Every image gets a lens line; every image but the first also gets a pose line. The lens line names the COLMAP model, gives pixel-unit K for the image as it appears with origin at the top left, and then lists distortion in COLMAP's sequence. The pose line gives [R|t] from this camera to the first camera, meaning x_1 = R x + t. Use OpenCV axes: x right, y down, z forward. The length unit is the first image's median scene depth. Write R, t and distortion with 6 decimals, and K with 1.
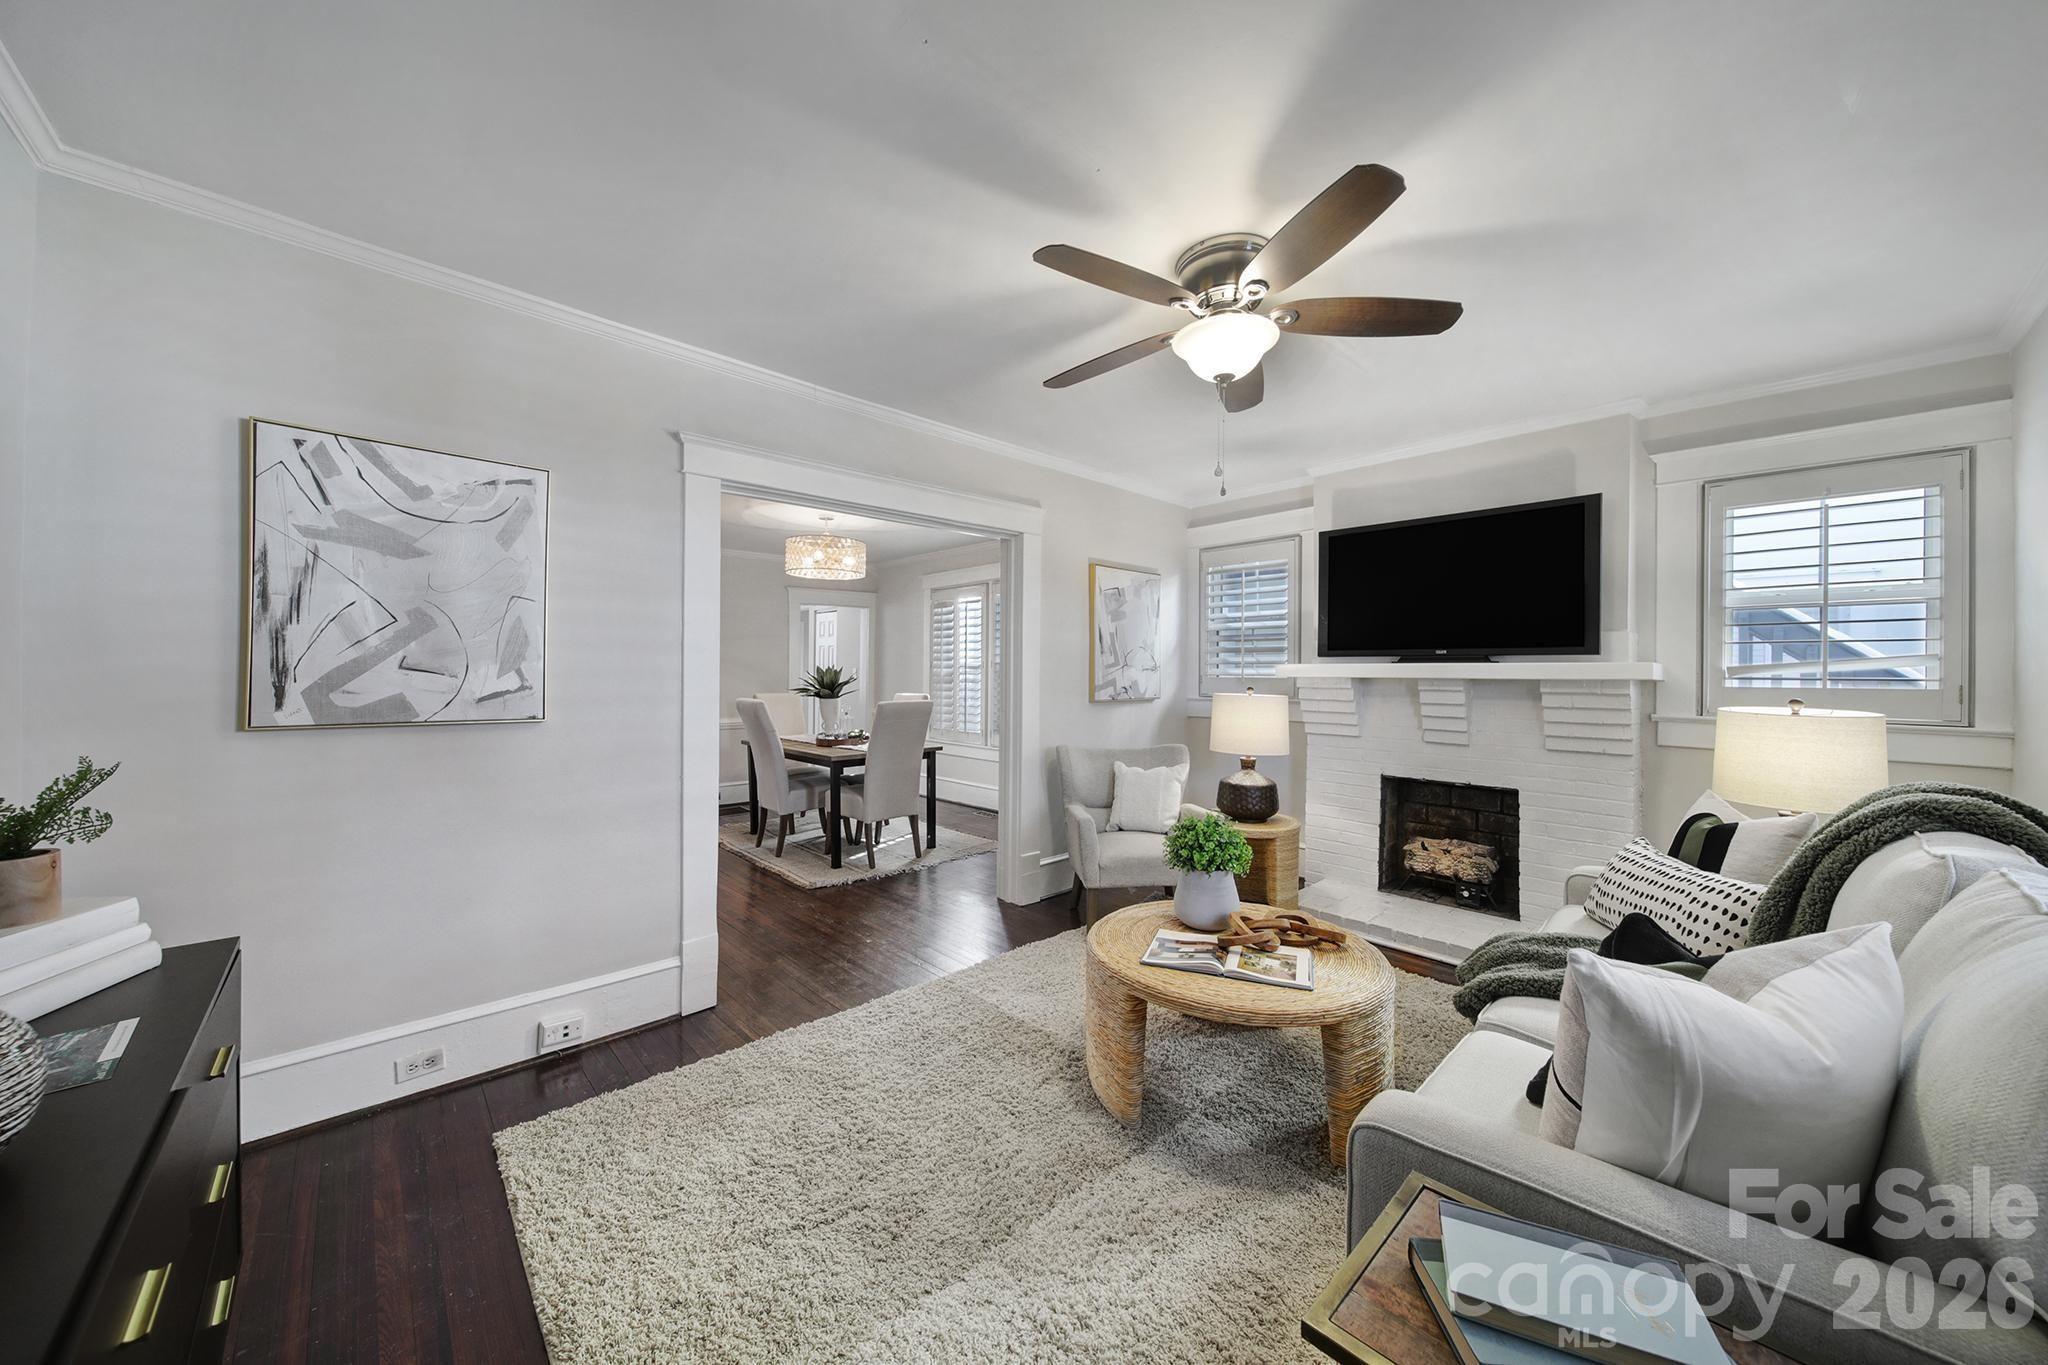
lens RADIAL K [[719.2, 0, 1025.6], [0, 719.2, 676.3], [0, 0, 1]] dist [0.000177, -0.000302]
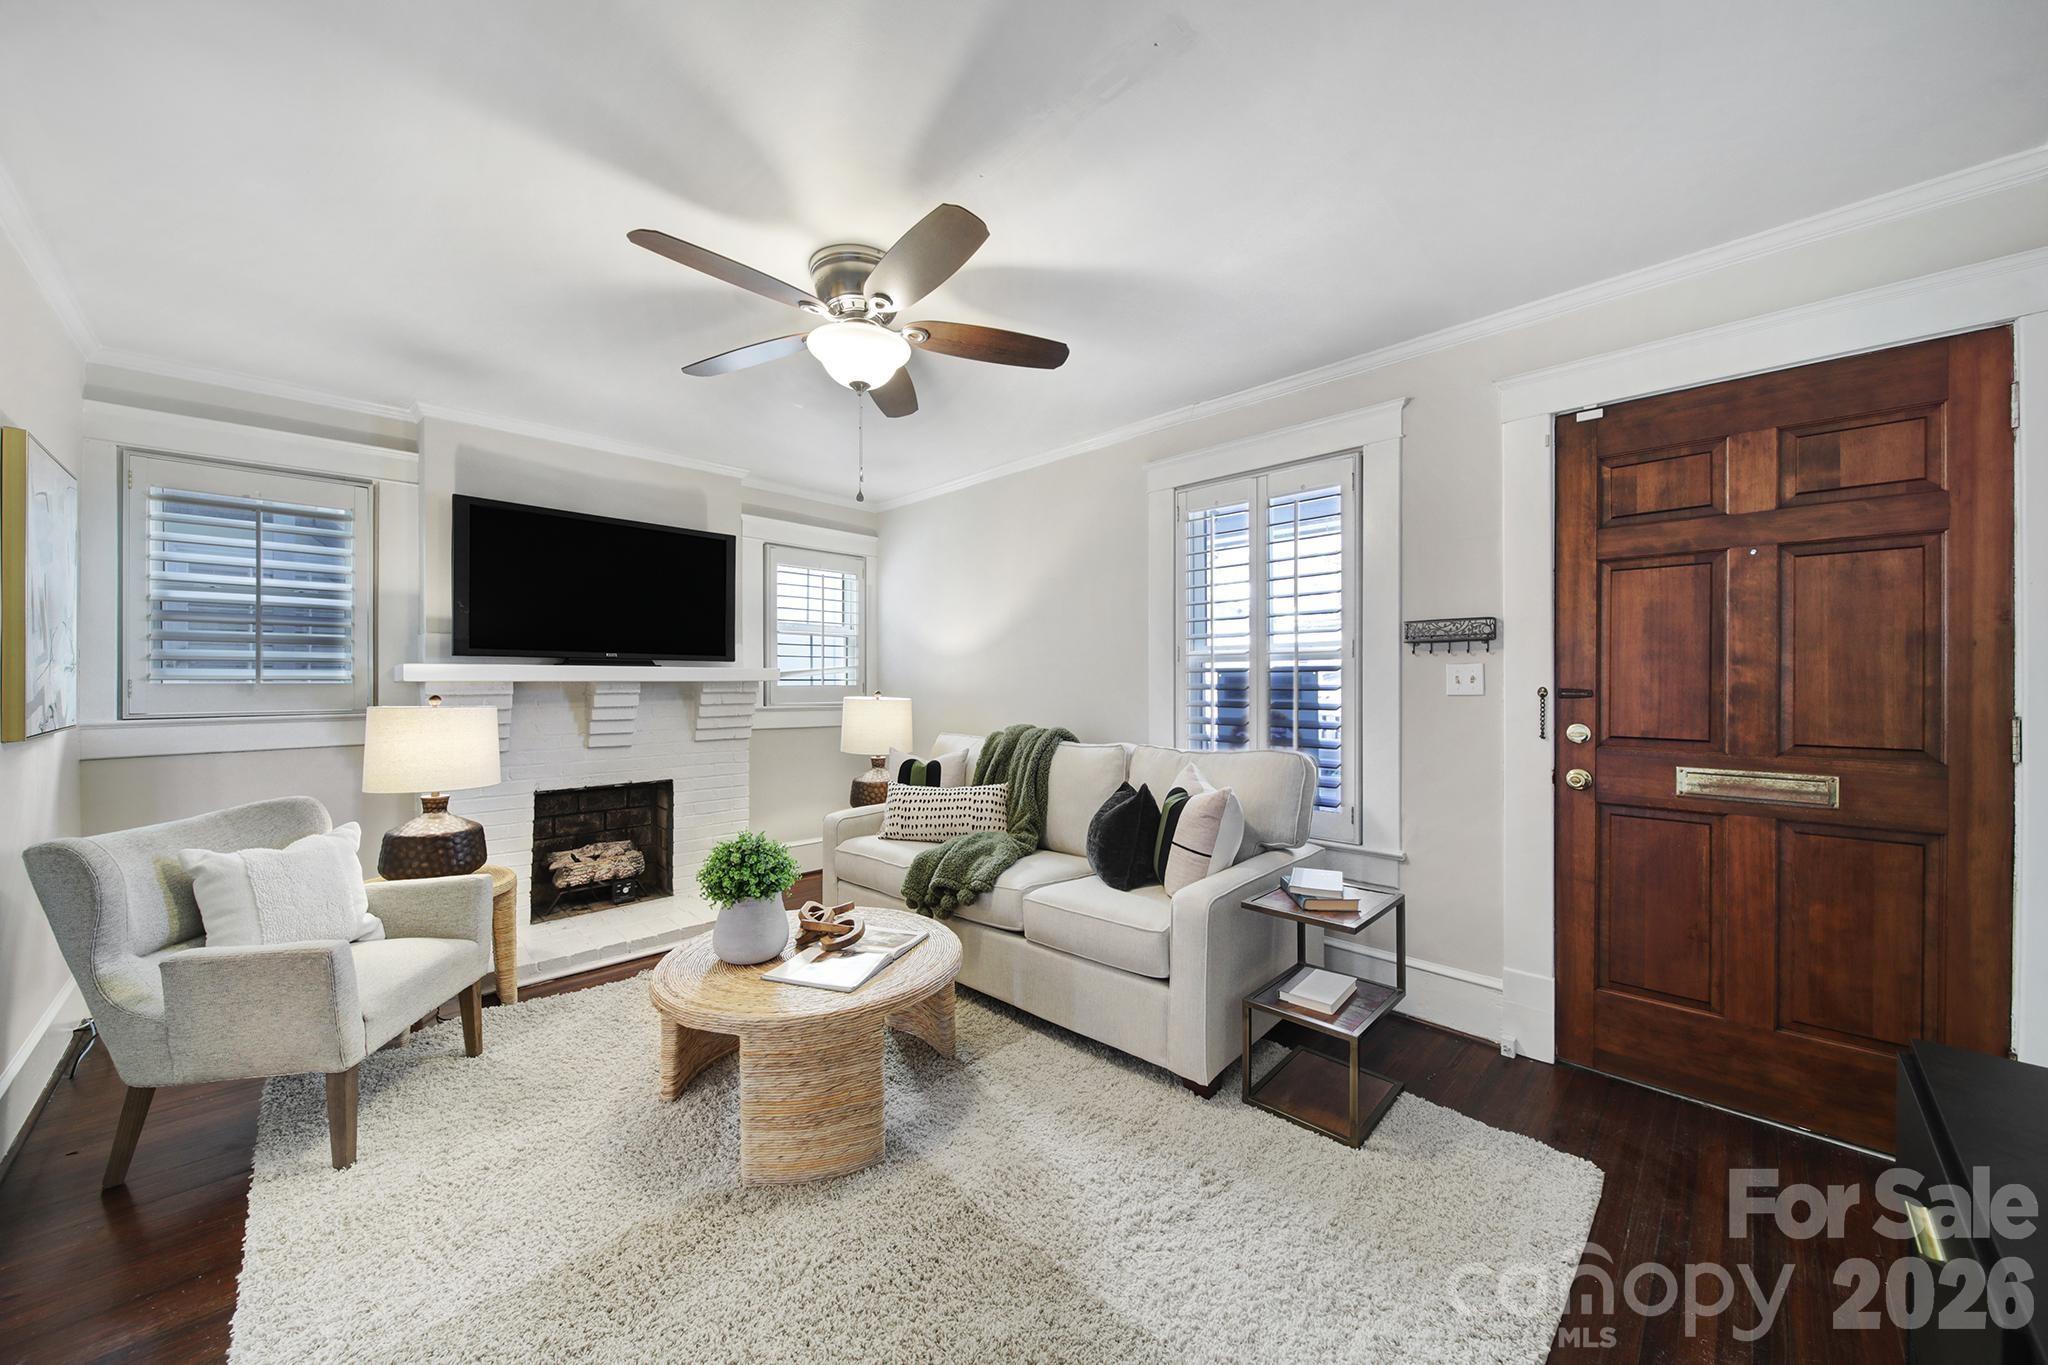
lens RADIAL K [[724.0, 0, 1018.6], [0, 724.0, 683.9], [0, 0, 1]] dist [-0.000883, -0.000180]
pose [[-0.025600, -0.009406, 0.999628, -0.454609], [0.005650, 0.999938, 0.009554, -0.000260], [-0.999656, 0.005892, -0.025545, 0.479018]]
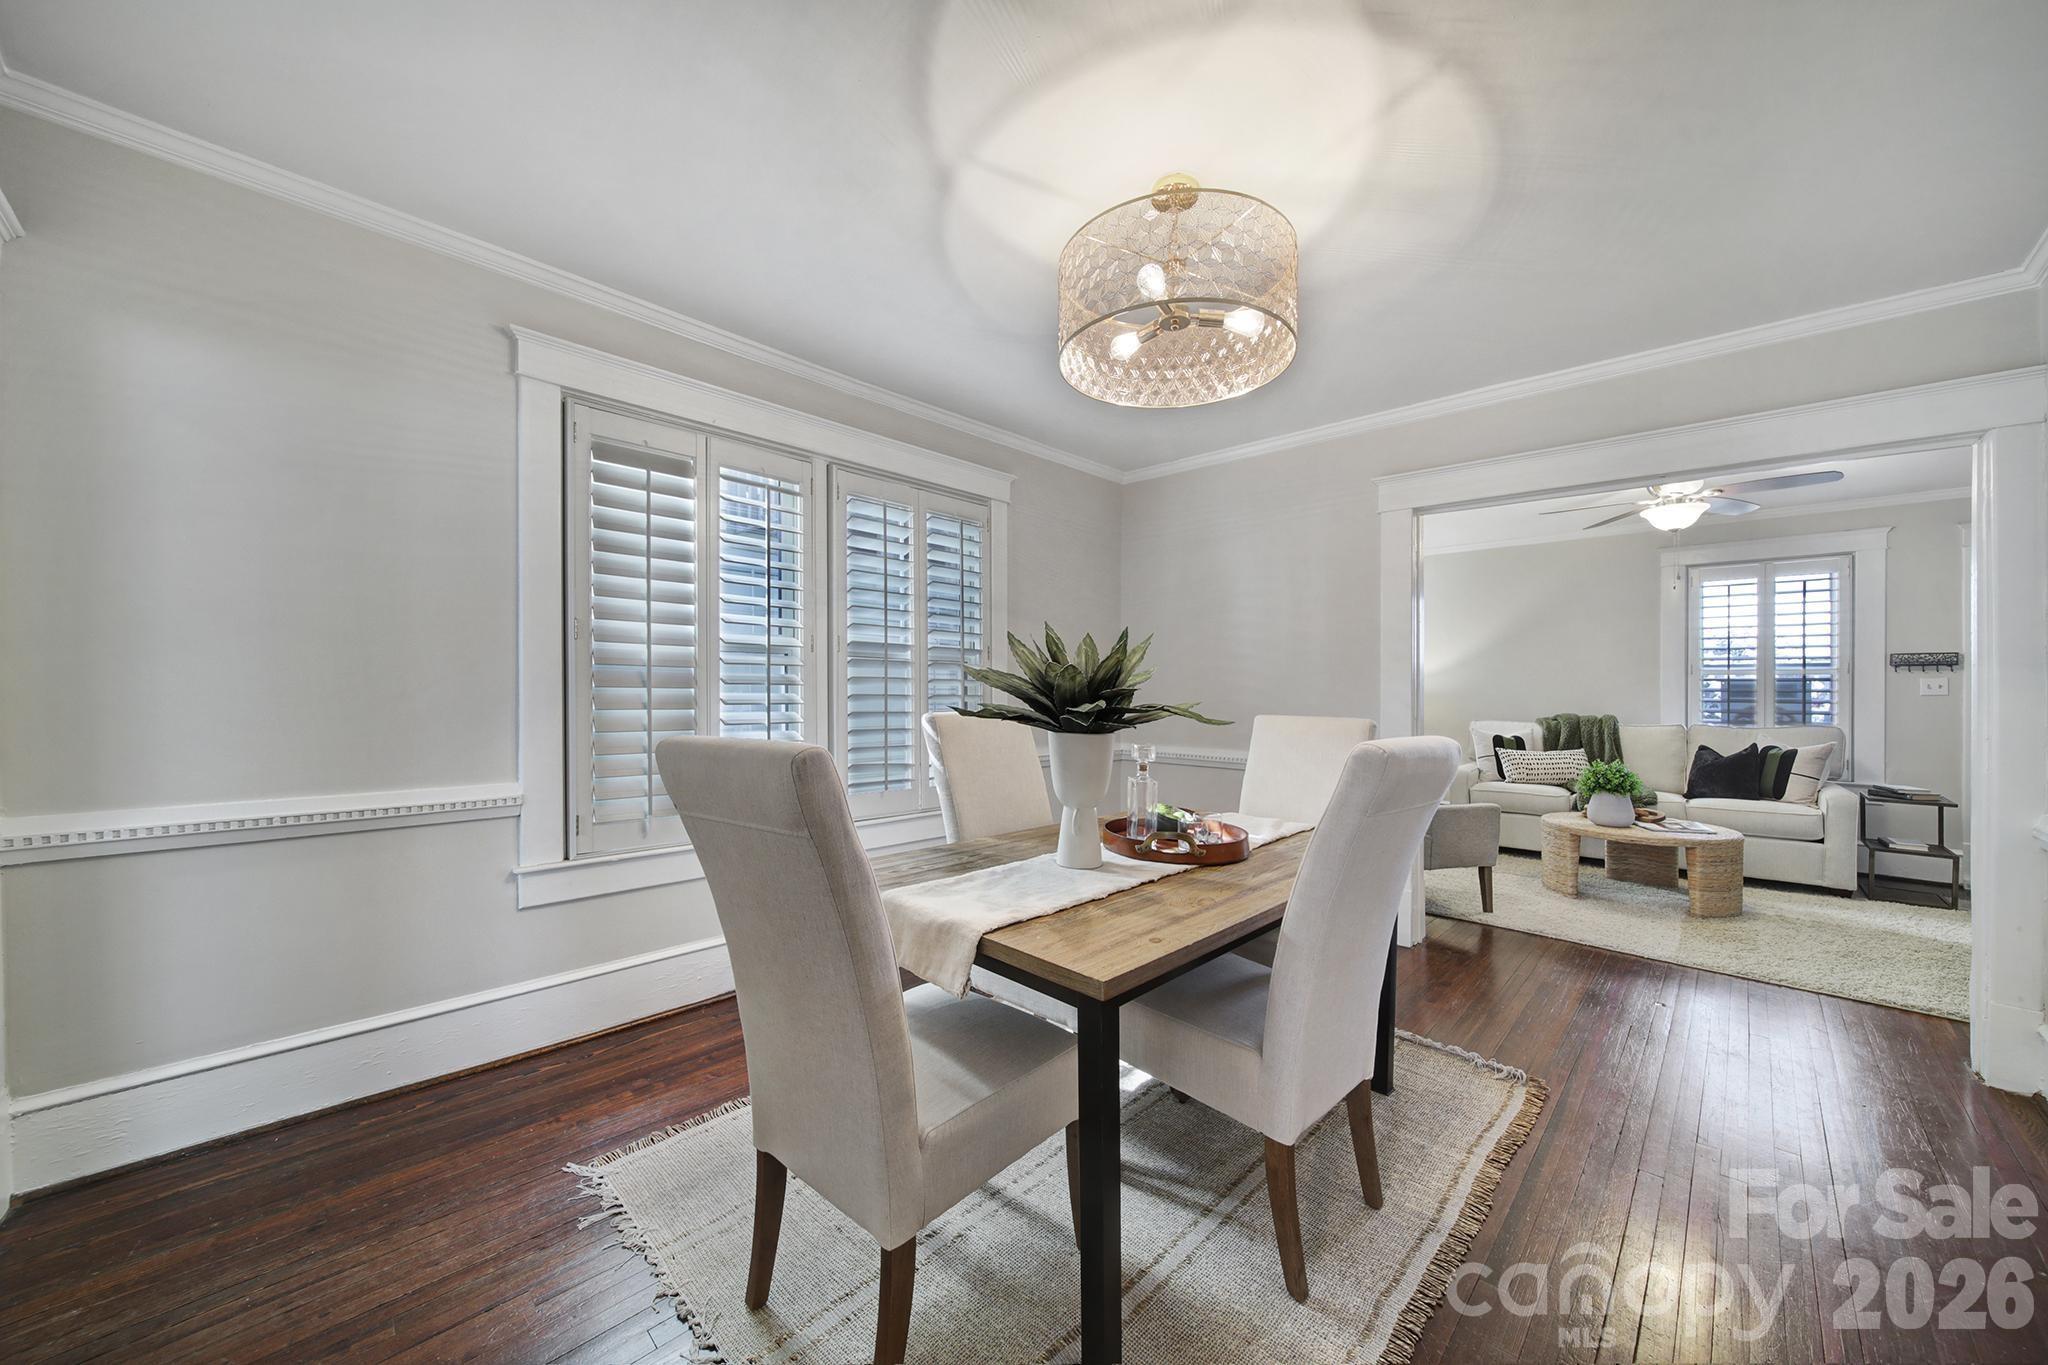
lens RADIAL K [[734.8, 0, 1025.7], [0, 734.8, 687.6], [0, 0, 1]] dist [0.010065, -0.004478]
pose [[-0.043542, -0.003984, 0.999044, -1.009170], [-0.006029, 0.999975, 0.003725, 0.011701], [-0.999033, -0.005861, -0.043565, 1.721171]]
